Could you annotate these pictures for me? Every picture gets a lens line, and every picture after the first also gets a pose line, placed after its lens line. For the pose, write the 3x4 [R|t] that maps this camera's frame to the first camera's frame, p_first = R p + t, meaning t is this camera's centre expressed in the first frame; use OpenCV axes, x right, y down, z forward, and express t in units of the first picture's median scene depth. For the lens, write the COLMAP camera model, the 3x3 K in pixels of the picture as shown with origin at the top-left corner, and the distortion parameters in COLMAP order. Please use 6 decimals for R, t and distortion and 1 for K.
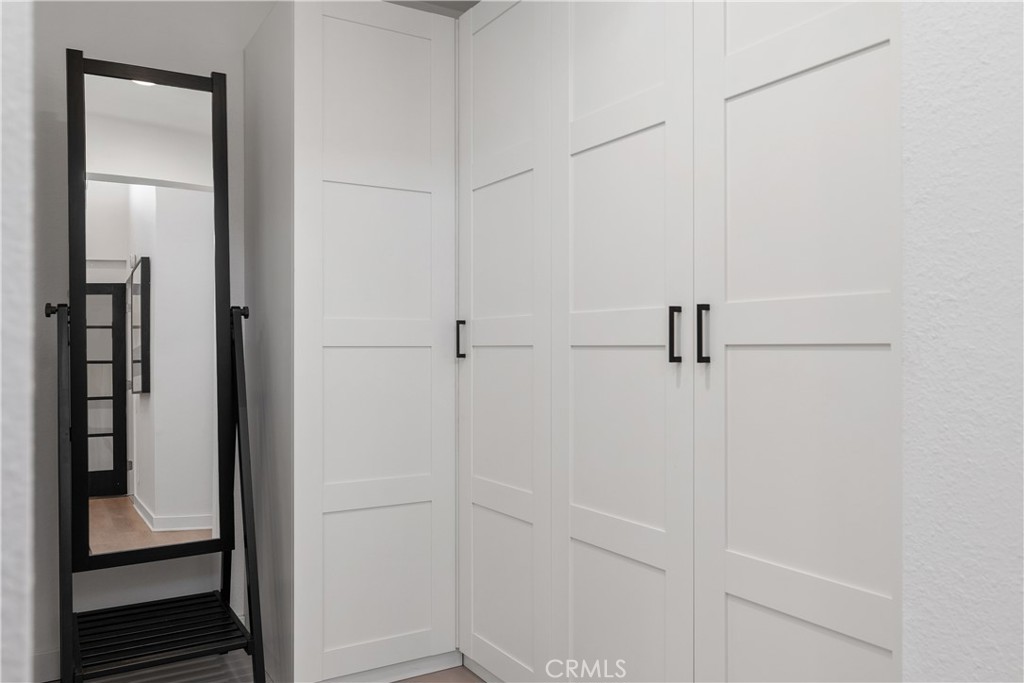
lens RADIAL K [[788.4, 0, 512.0], [0, 788.4, 341.5], [0, 0, 1]] dist [-0.003459, -0.002048]
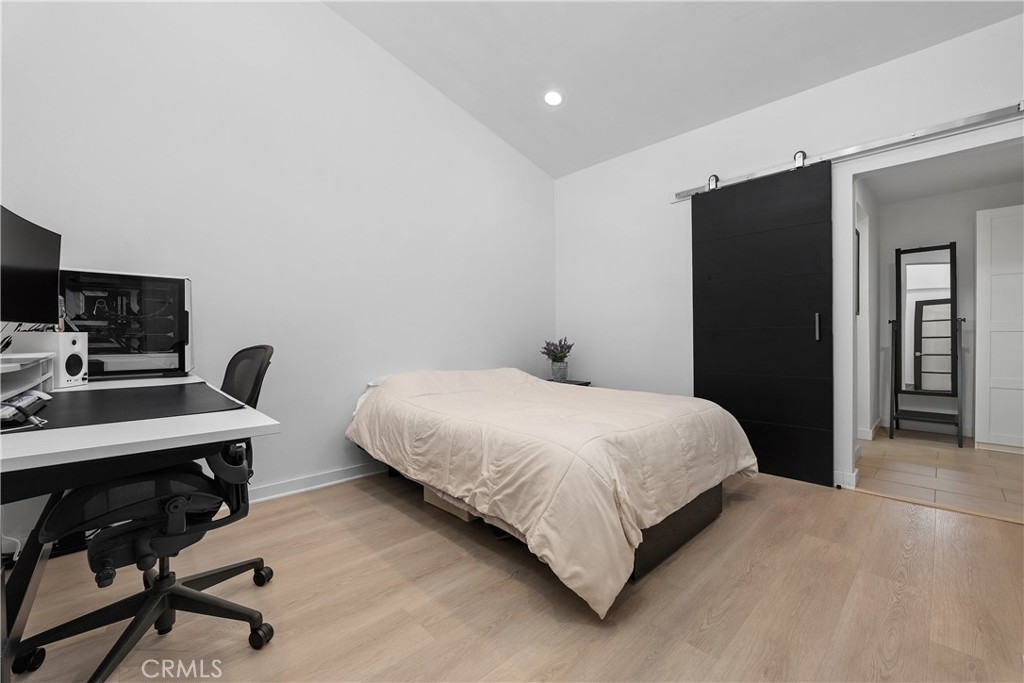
lens RADIAL K [[408.7, 0, 514.9], [0, 408.7, 341.3], [0, 0, 1]] dist [-0.013888, -0.000177]
pose [[0.195247, 0.025699, -0.980417, 0.445673], [0.013771, 0.999486, 0.028941, -0.012438], [0.980657, -0.019152, 0.194793, -0.524894]]
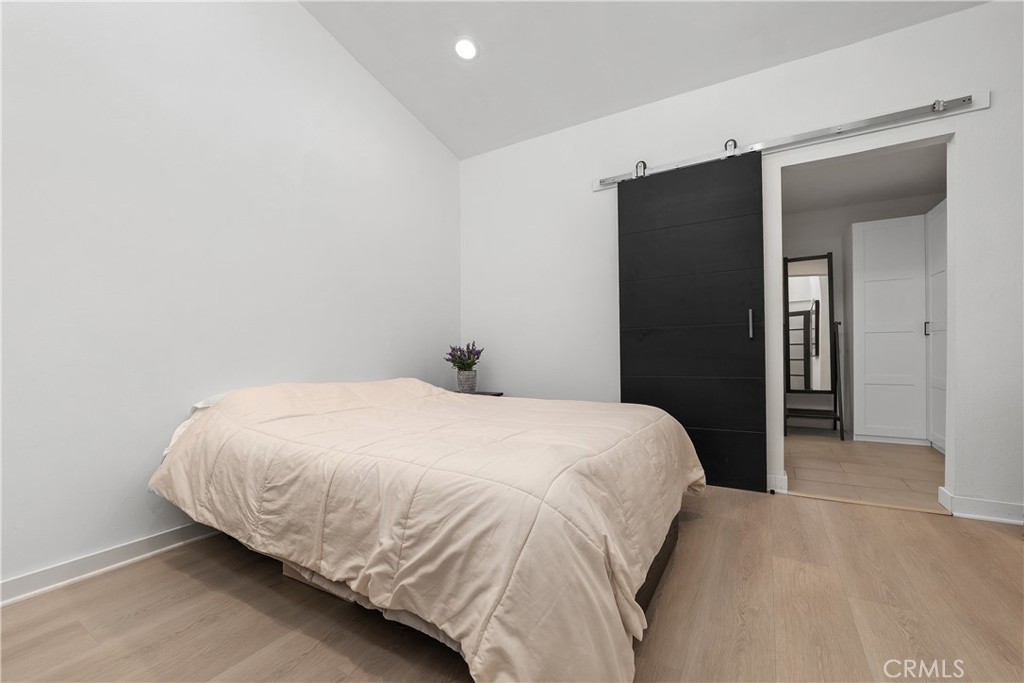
lens RADIAL K [[407.7, 0, 525.3], [0, 407.7, 341.4], [0, 0, 1]] dist [-0.012053, -0.000014]
pose [[0.471744, -0.007975, -0.881700, 0.285960], [0.014068, 0.999900, -0.001517, 0.012615], [0.881623, -0.011688, 0.471809, -0.516984]]
